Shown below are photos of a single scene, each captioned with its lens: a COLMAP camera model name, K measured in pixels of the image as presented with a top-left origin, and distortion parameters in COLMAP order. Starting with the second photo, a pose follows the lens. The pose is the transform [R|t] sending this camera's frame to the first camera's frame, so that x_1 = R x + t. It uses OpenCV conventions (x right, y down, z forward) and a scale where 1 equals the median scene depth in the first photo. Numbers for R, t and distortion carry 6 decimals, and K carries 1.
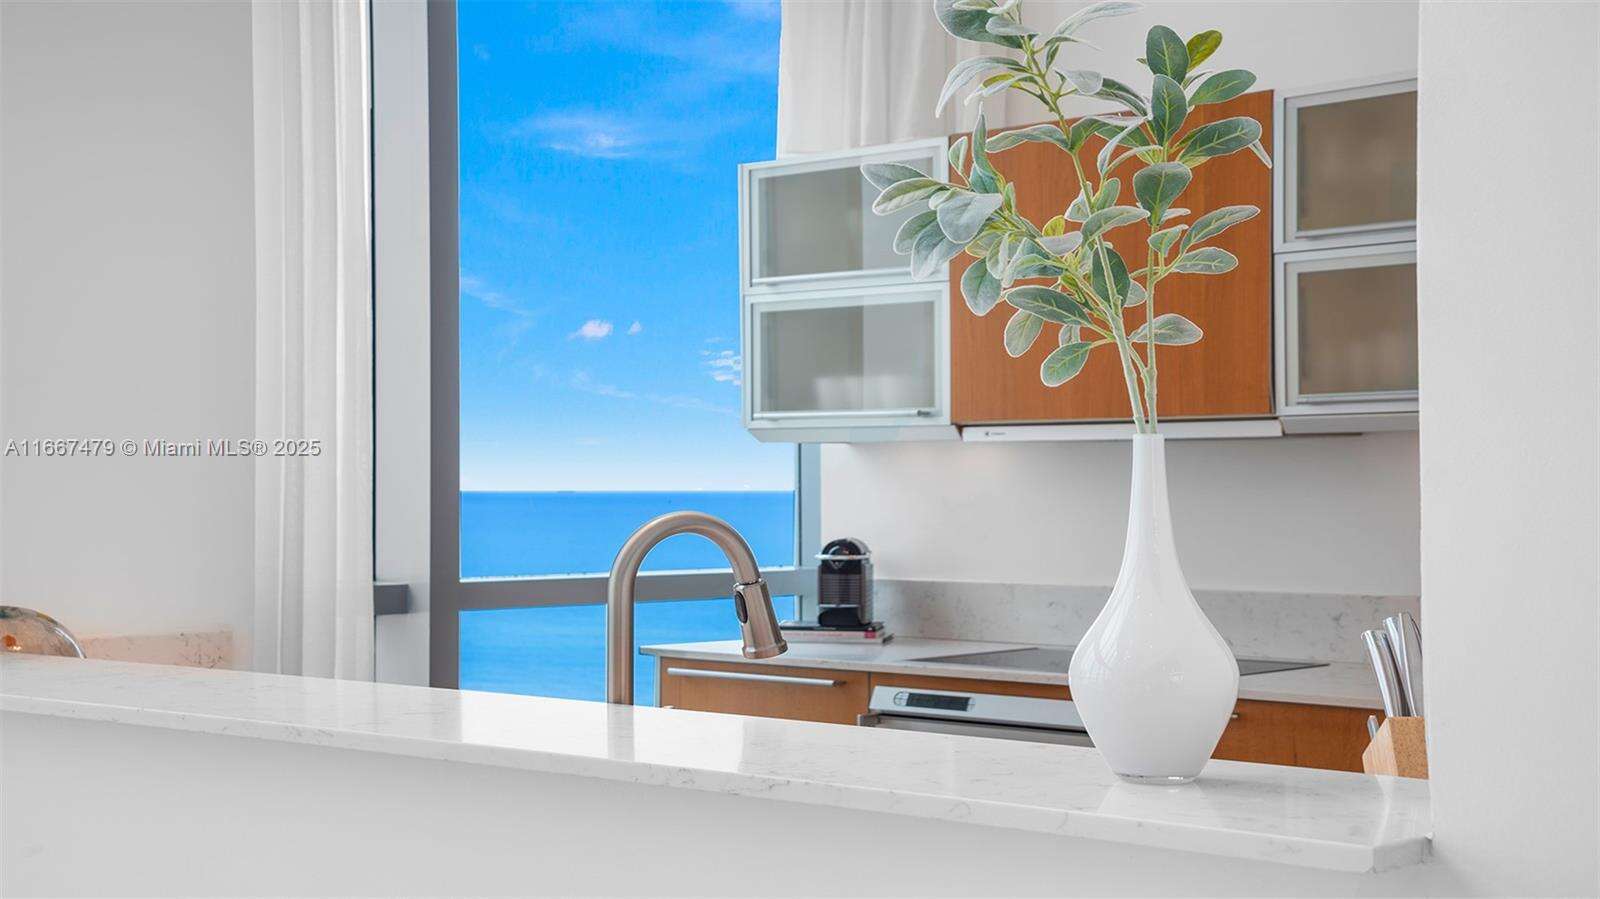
lens RADIAL K [[2586.4, 0, 800.0], [0, 2586.4, 449.5], [0, 0, 1]] dist [0.373884, 0.112676]
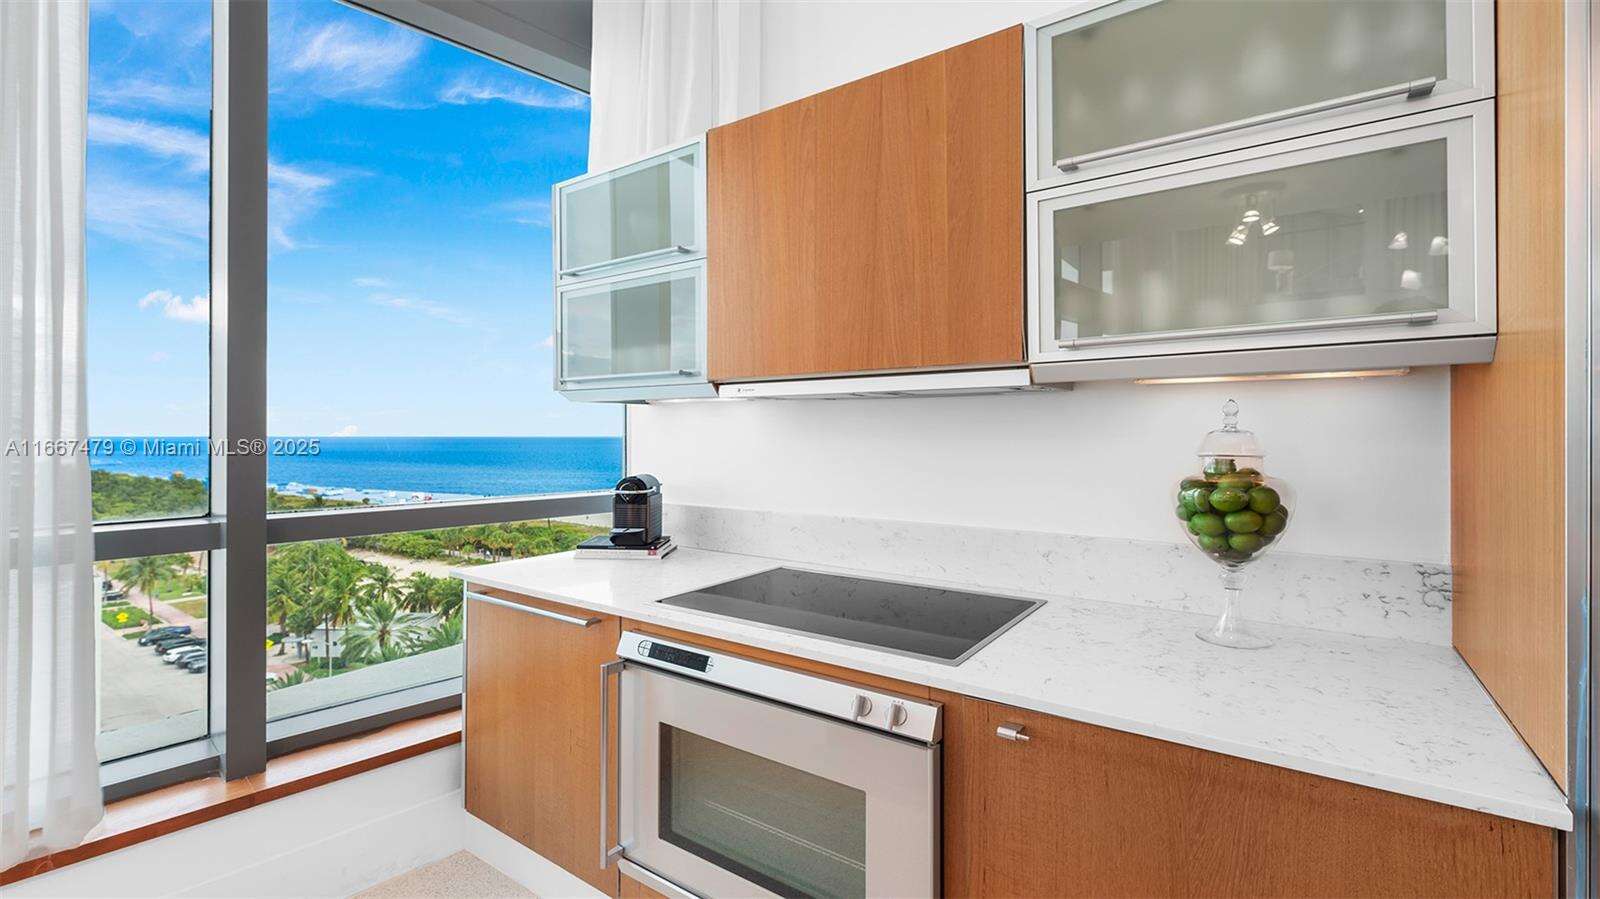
lens RADIAL K [[722.3, 0, 806.6], [0, 722.3, 426.9], [0, 0, 1]] dist [0.000170, -0.000015]
pose [[0.993282, 0.004066, 0.115650, 0.064656], [-0.004316, 0.999989, 0.001915, 0.009317], [-0.115641, -0.002401, 0.993288, 0.676464]]
